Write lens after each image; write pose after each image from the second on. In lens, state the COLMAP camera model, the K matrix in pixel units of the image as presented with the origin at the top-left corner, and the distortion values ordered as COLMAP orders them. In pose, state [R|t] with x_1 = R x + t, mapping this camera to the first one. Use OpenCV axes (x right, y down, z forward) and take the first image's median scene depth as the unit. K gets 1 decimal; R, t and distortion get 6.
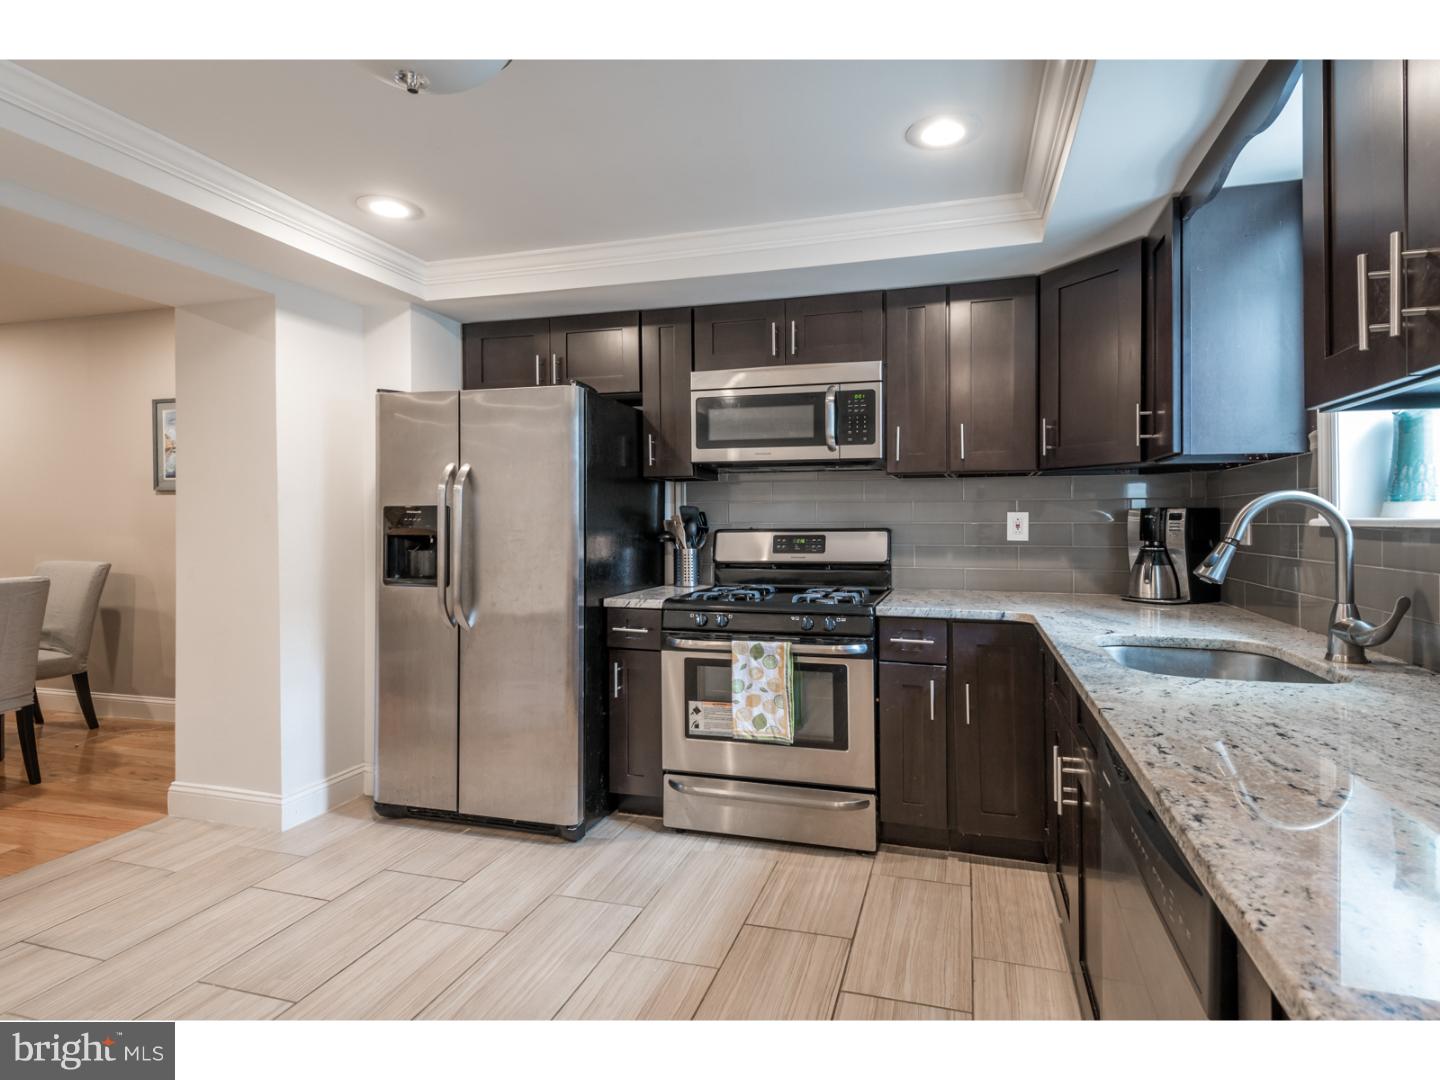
lens RADIAL K [[653.8, 0, 751.8], [0, 653.8, 519.9], [0, 0, 1]] dist [0.021891, 0.000106]
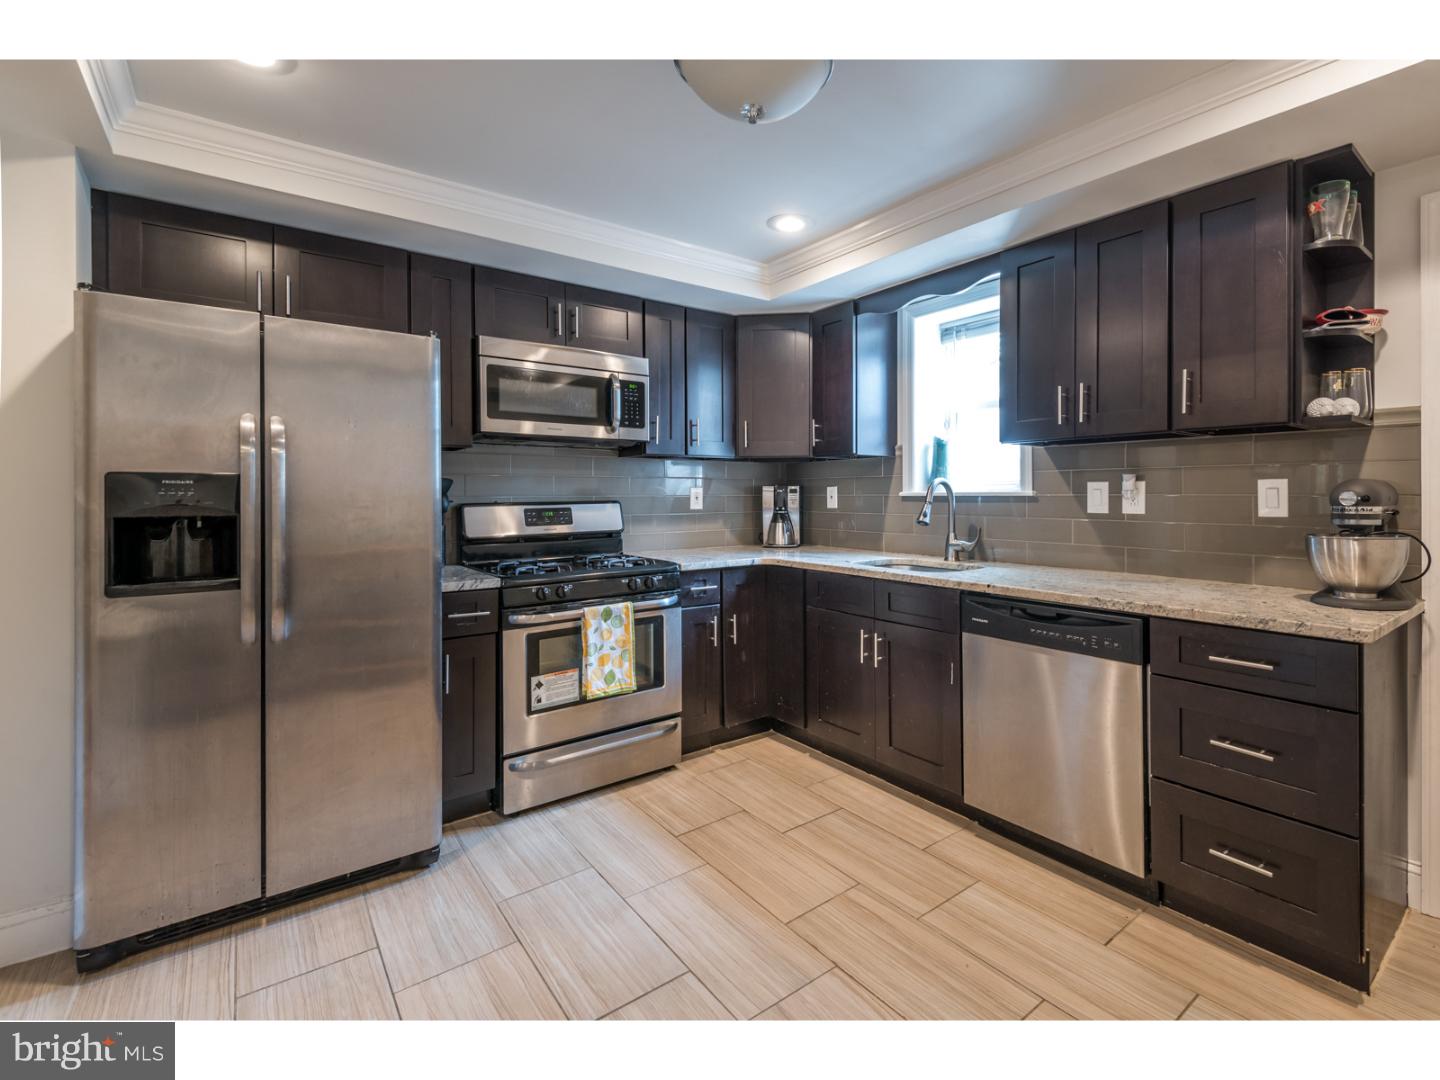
lens RADIAL K [[643.1, 0, 741.7], [0, 643.1, 494.3], [0, 0, 1]] dist [0.000042, -0.000425]
pose [[0.632572, -0.002075, 0.774499, -0.657021], [0.003179, 0.999995, 0.000083, 0.002897], [-0.774495, 0.002410, 0.632575, 0.147427]]
